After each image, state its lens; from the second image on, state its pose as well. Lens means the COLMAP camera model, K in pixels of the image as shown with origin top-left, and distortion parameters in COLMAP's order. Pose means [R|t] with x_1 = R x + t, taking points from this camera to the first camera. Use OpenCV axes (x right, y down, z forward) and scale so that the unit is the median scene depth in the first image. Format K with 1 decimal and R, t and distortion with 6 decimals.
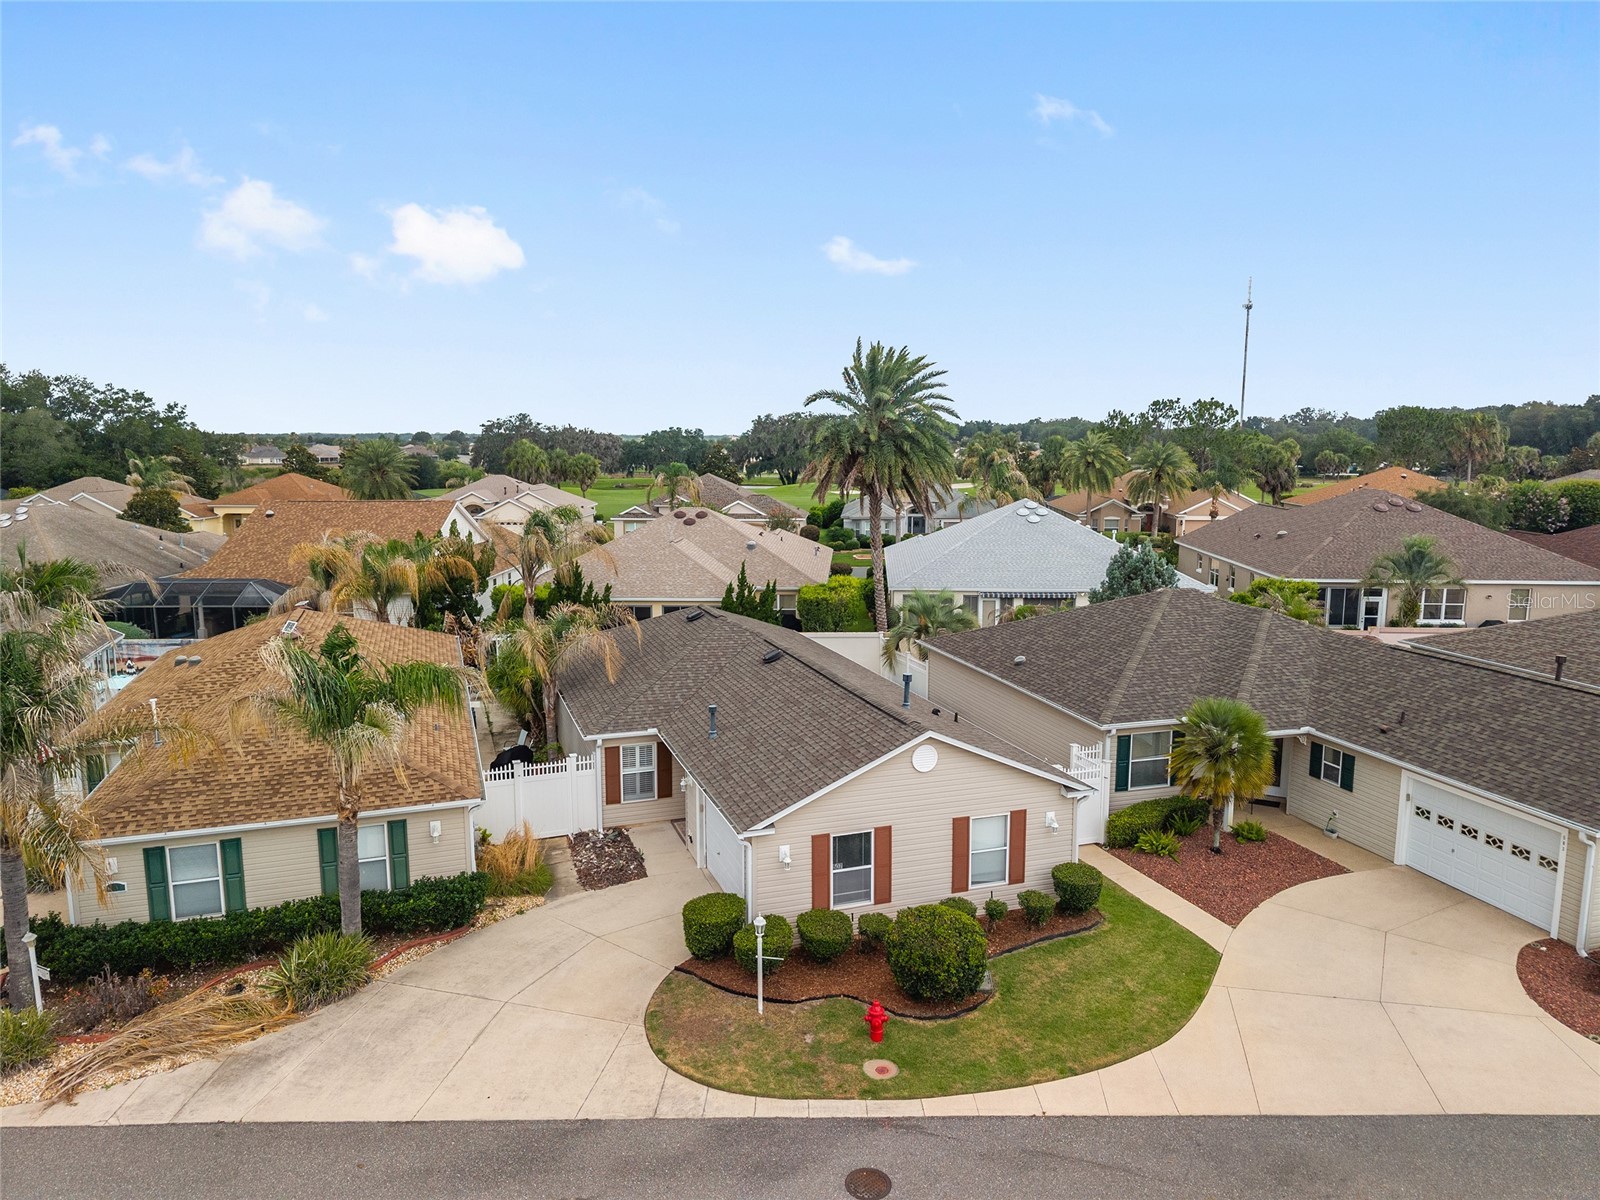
lens RADIAL K [[1070.0, 0, 795.2], [0, 1070.0, 600.3], [0, 0, 1]] dist [0.031370, -0.030804]
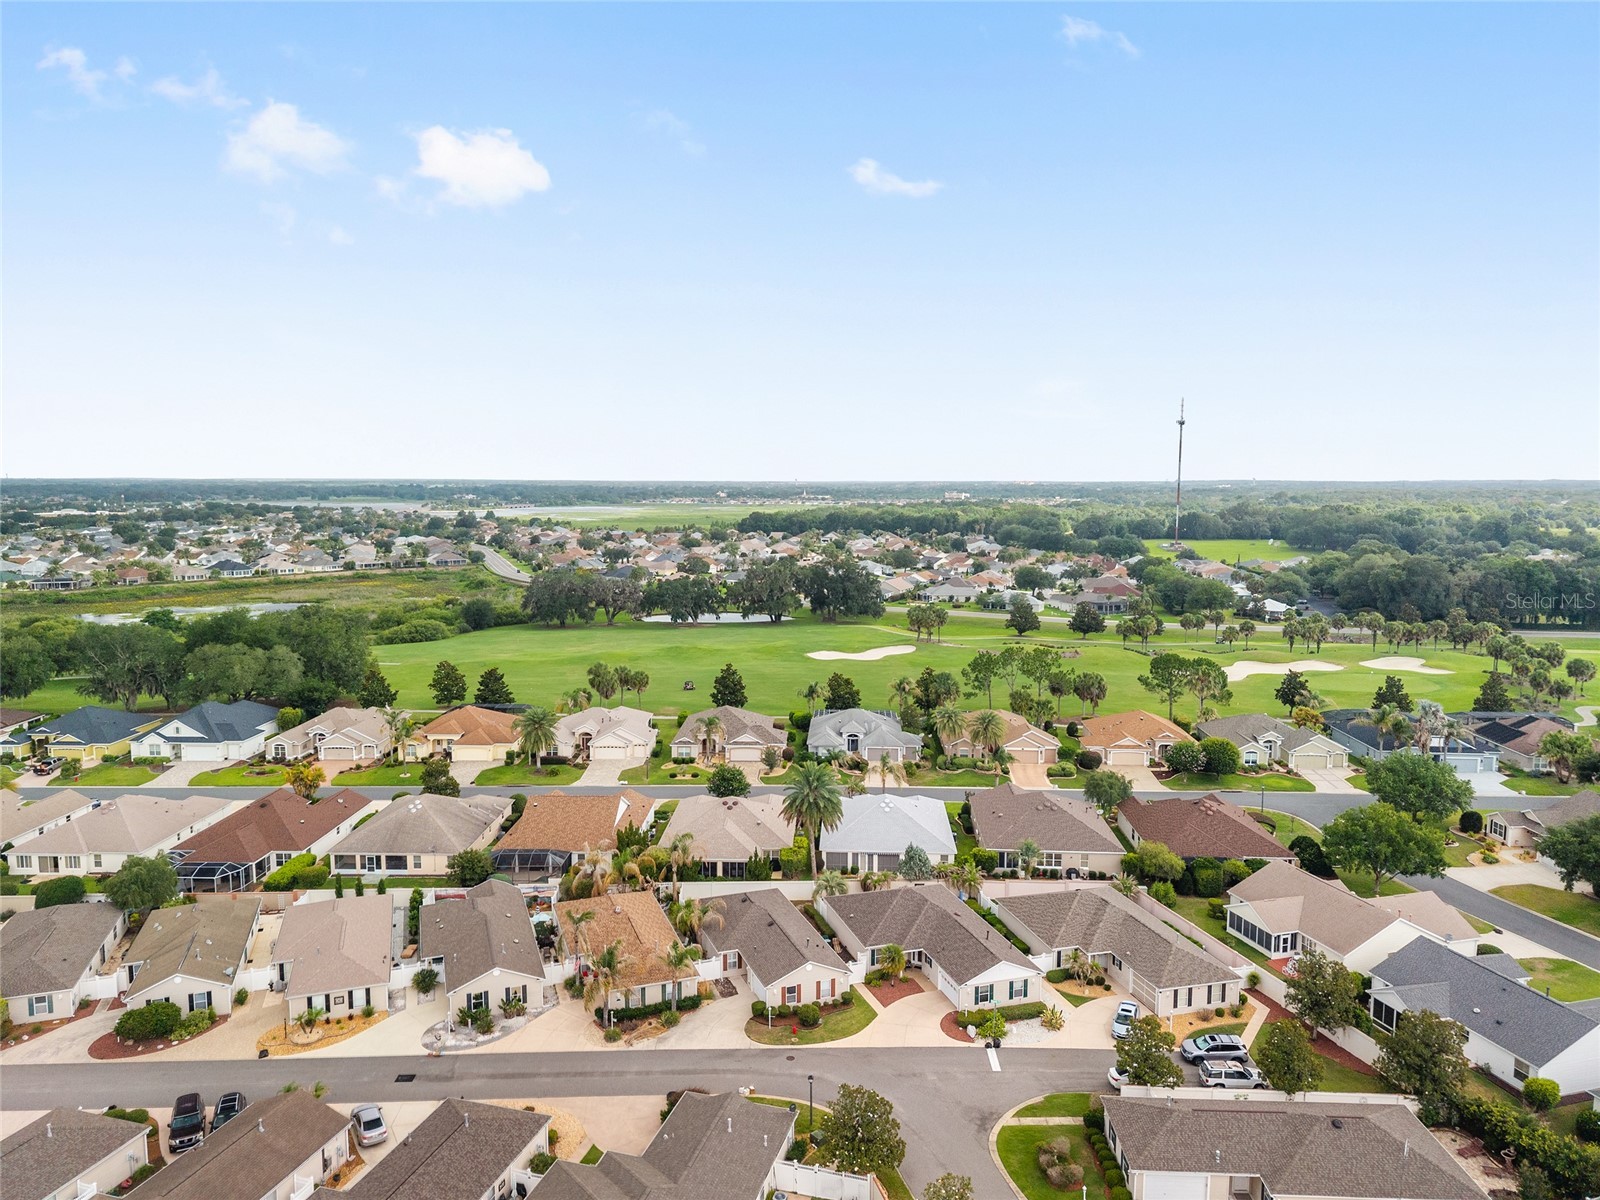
lens RADIAL K [[1070.0, 0, 795.2], [0, 1070.0, 609.5], [0, 0, 1]] dist [0.031370, -0.030804]
pose [[0.999911, 0.001680, 0.013219, 0.010439], [-0.001278, 0.999540, -0.030313, -1.064762], [-0.013264, 0.030293, 0.999453, -3.062897]]
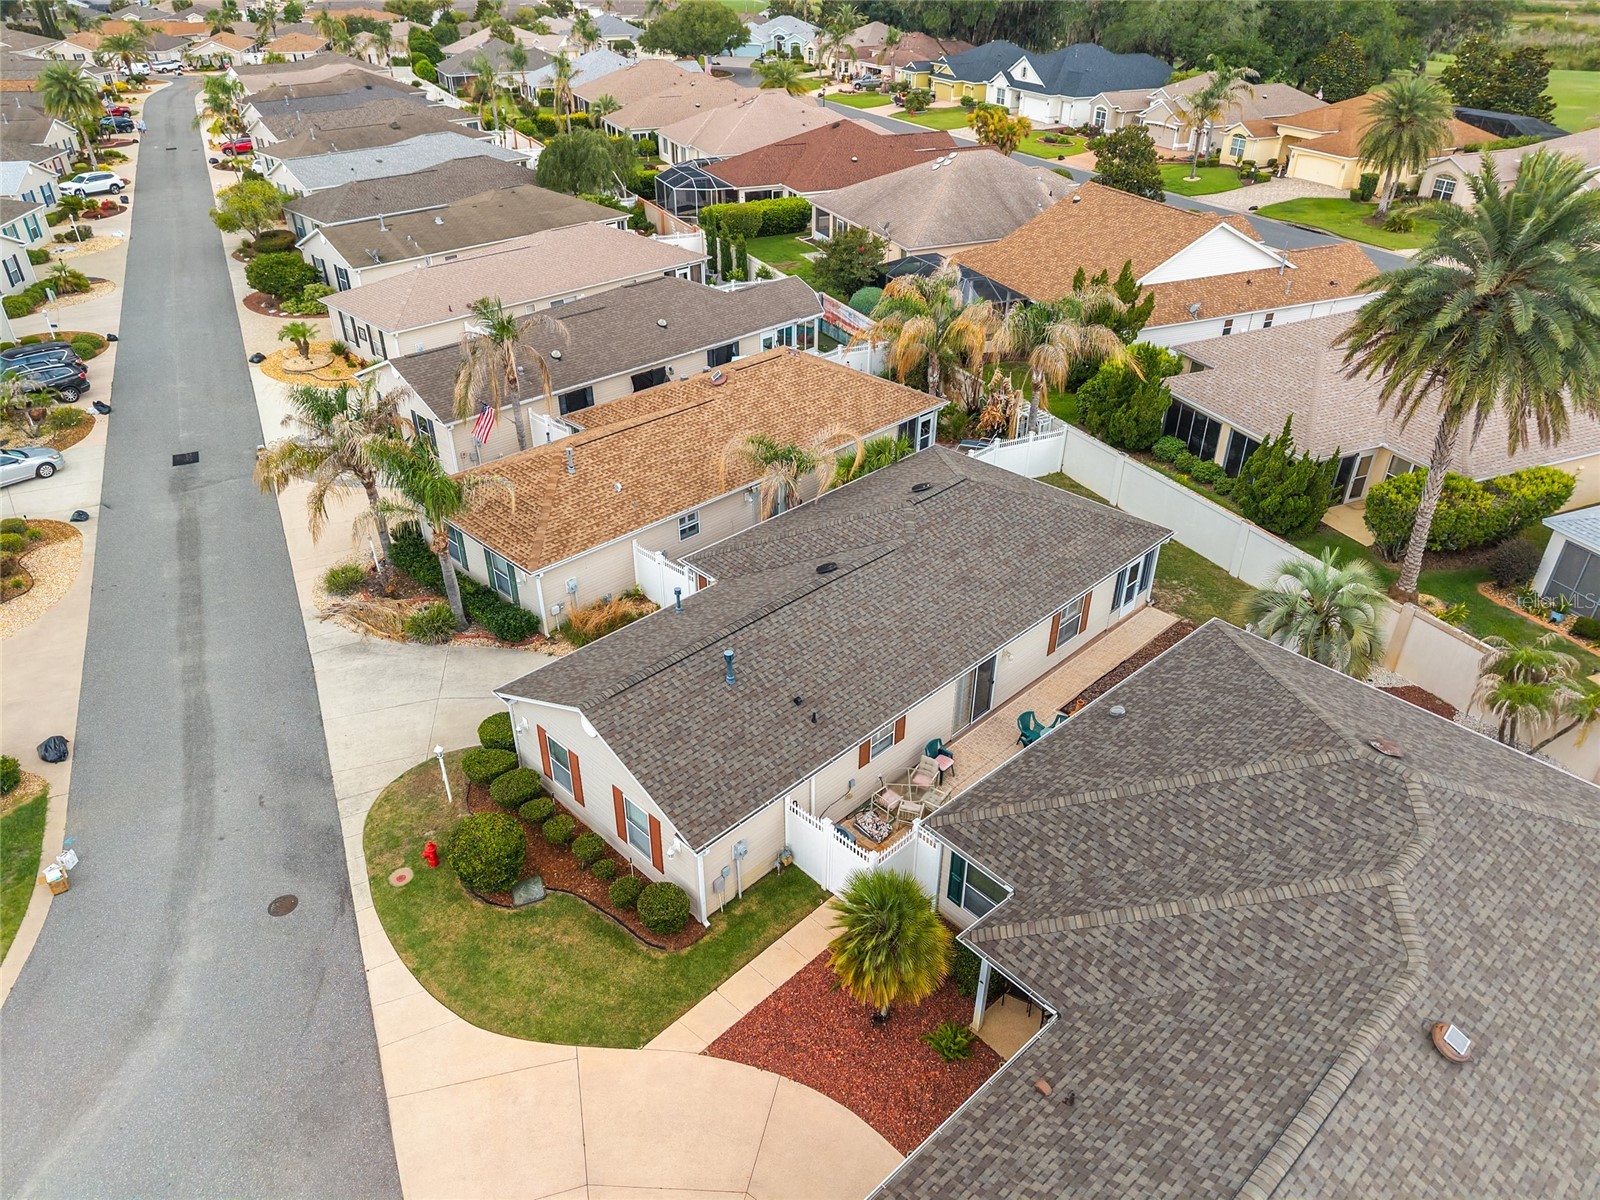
lens RADIAL K [[1070.0, 0, 792.5], [0, 1070.0, 594.1], [0, 0, 1]] dist [0.031370, -0.030804]
pose [[0.433362, 0.474952, -0.765910, 0.967188], [-0.137019, 0.874703, 0.464888, -0.503090], [0.890743, -0.096521, 0.444140, 0.673598]]
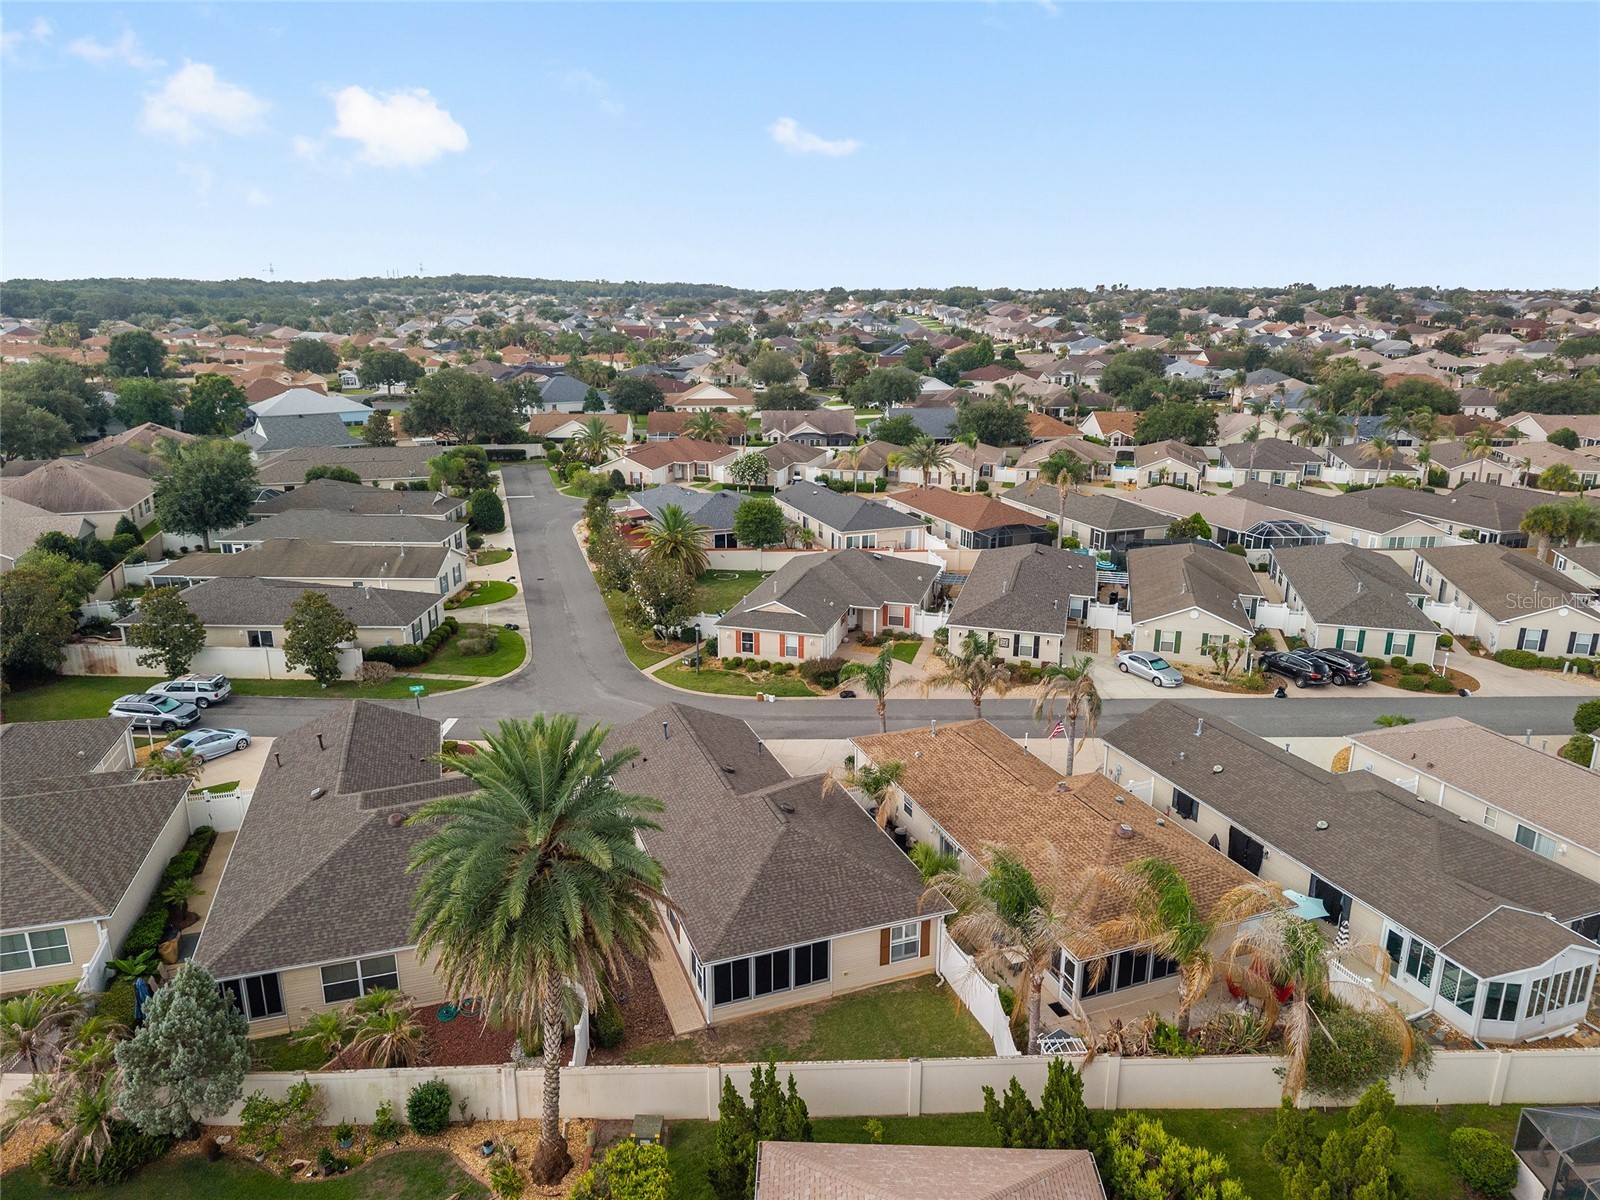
lens RADIAL K [[1070.0, 0, 797.8], [0, 1070.0, 597.6], [0, 0, 1]] dist [0.031370, -0.030804]
pose [[-0.999602, 0.006567, -0.027437, -0.108934], [-0.005588, 0.907171, 0.420725, -1.139172], [0.027653, 0.420711, -0.906773, 3.079604]]
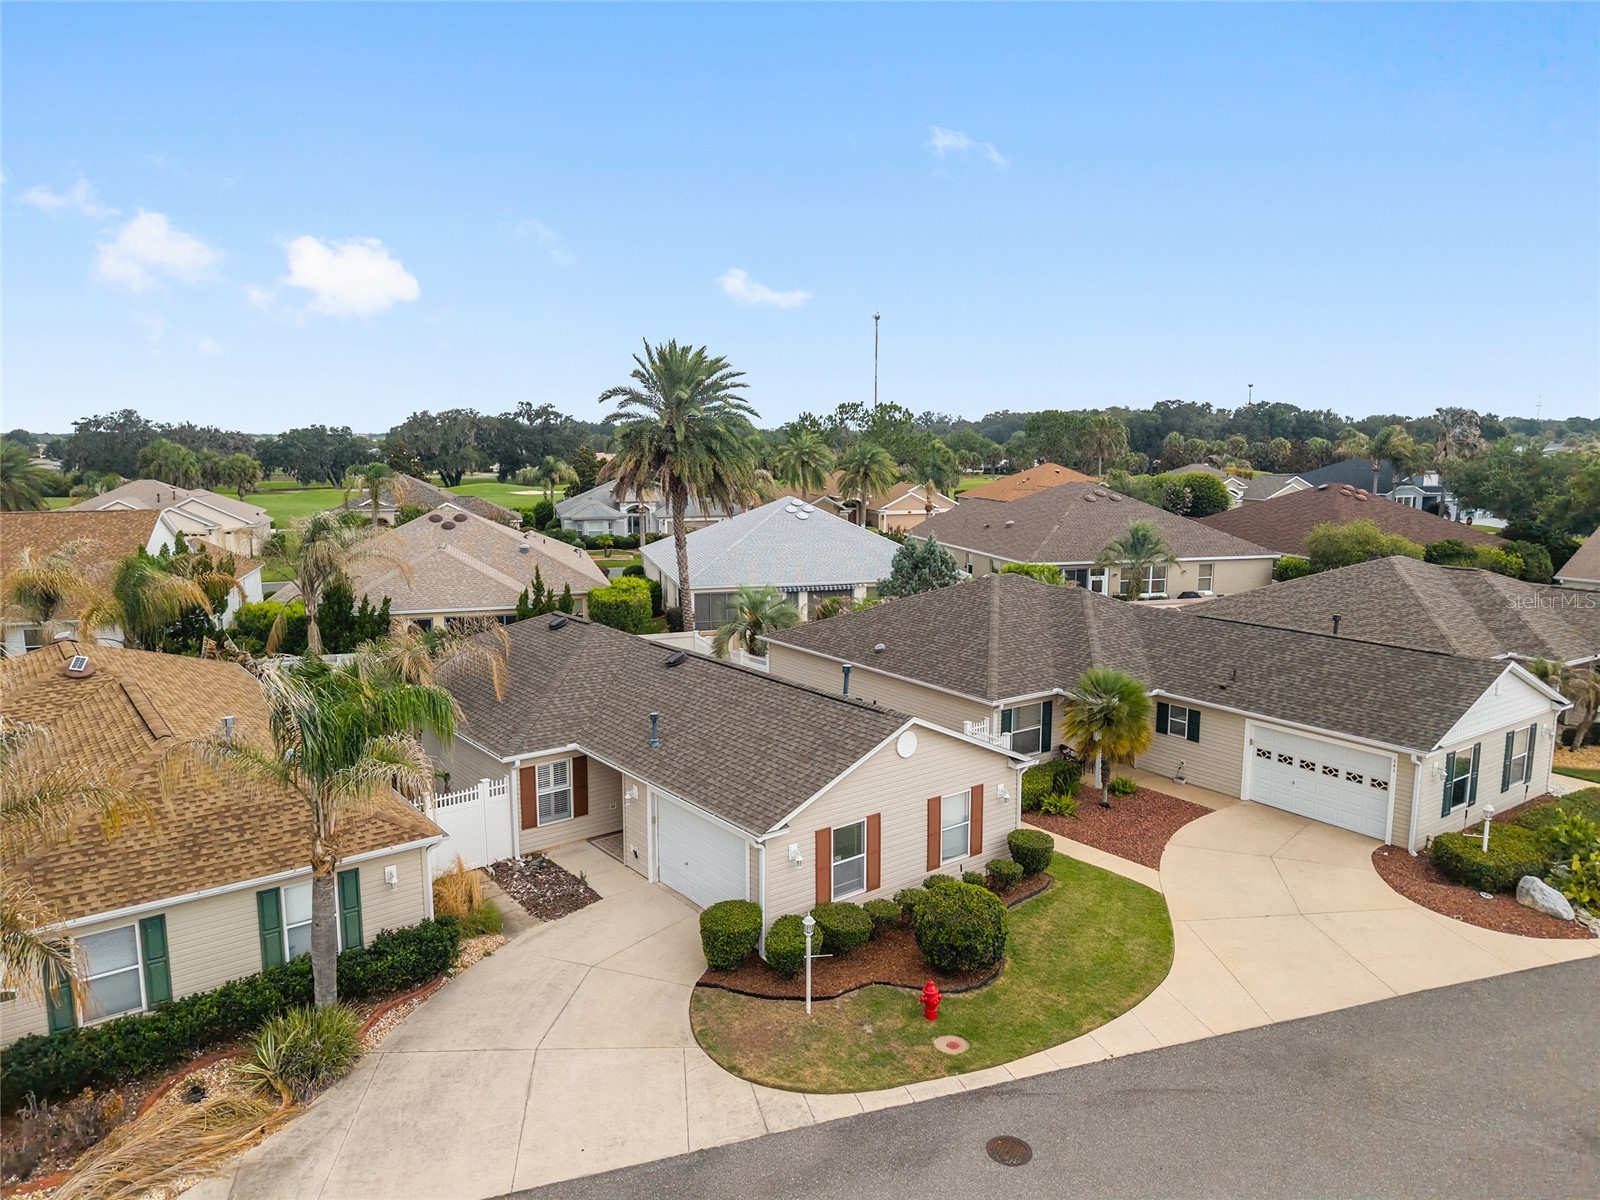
lens RADIAL K [[1070.0, 0, 795.2], [0, 1070.0, 597.2], [0, 0, 1]] dist [0.031370, -0.030804]
pose [[0.947870, -0.047771, 0.315055, -0.287506], [0.048694, 0.998801, 0.004943, -0.004707], [-0.314914, 0.010656, 0.949061, 0.048233]]
